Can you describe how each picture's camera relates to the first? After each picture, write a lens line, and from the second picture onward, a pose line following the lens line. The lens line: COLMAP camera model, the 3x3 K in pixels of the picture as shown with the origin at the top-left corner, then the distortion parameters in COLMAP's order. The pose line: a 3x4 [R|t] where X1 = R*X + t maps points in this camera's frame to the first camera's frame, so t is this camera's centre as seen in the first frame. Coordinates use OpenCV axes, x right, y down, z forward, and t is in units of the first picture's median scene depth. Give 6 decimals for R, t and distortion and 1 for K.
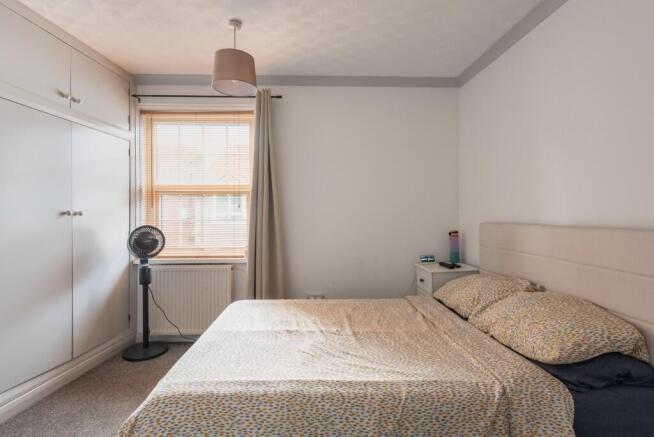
lens RADIAL K [[323.7, 0, 325.6], [0, 323.7, 218.0], [0, 0, 1]] dist [0.023621, -0.012703]
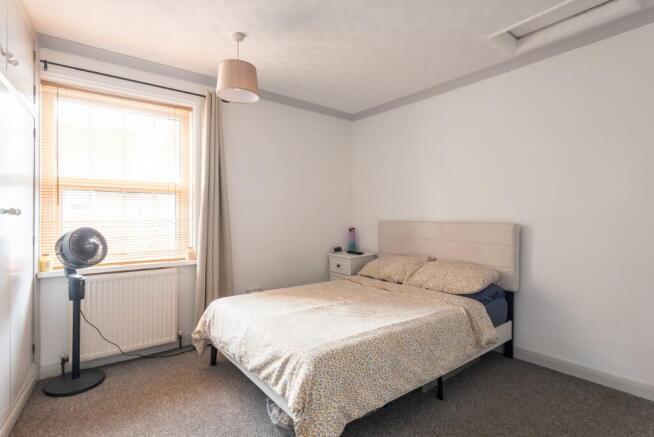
lens RADIAL K [[323.7, 0, 320.1], [0, 323.7, 217.7], [0, 0, 1]] dist [0.023621, -0.012703]
pose [[0.815070, -0.000674, 0.579362, -0.523370], [0.002722, 0.999993, -0.002666, 0.002108], [-0.579356, 0.003750, 0.815066, -0.018348]]
